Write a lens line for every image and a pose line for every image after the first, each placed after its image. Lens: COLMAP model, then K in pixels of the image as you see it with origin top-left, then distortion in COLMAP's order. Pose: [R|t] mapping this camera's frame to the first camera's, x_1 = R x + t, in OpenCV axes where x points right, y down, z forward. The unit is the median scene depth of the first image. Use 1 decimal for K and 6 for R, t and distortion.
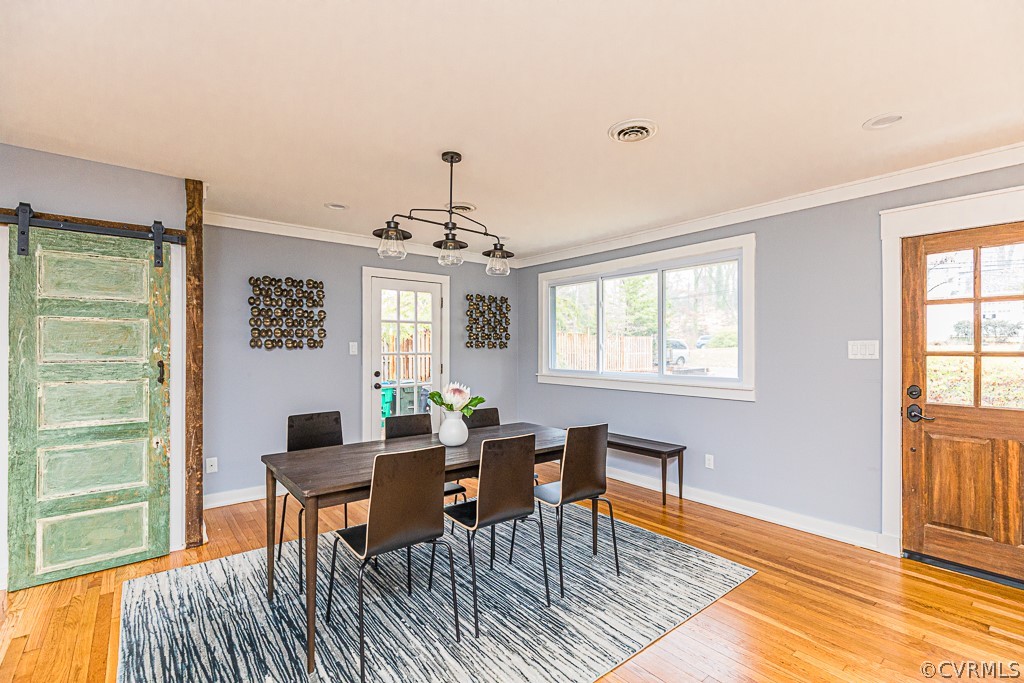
lens RADIAL K [[469.0, 0, 512.9], [0, 469.0, 339.6], [0, 0, 1]] dist [0.018360, 0.000267]
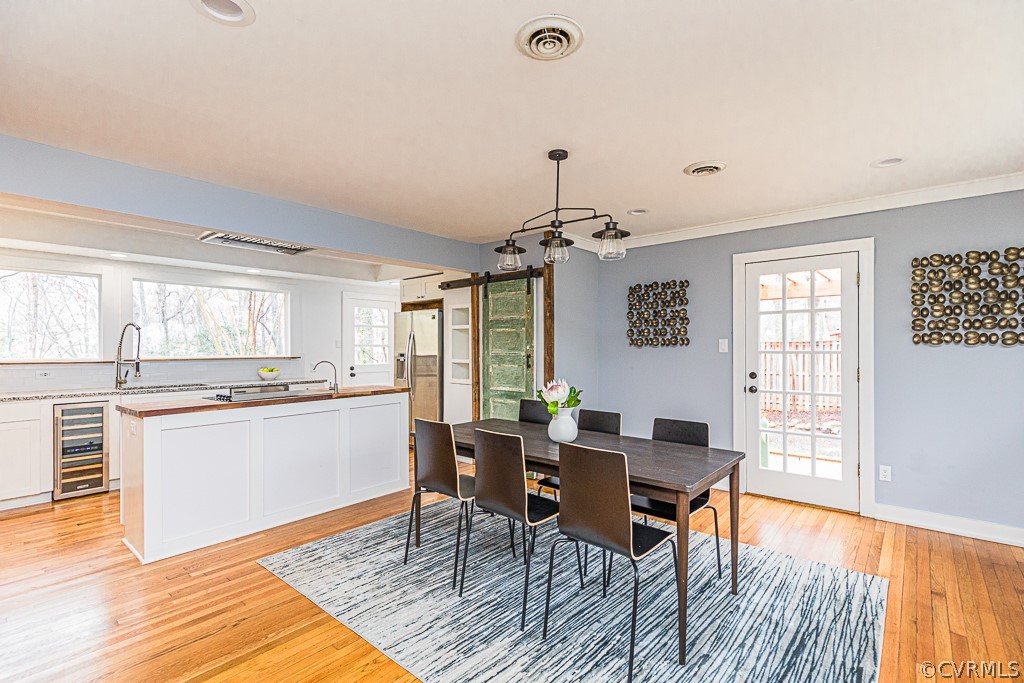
lens RADIAL K [[469.0, 0, 511.2], [0, 469.0, 348.1], [0, 0, 1]] dist [0.018360, 0.000267]
pose [[0.185696, 0.003550, -0.982601, 0.763179], [0.022305, 0.999721, 0.007827, 0.011286], [0.982354, -0.023370, 0.185565, 0.651857]]
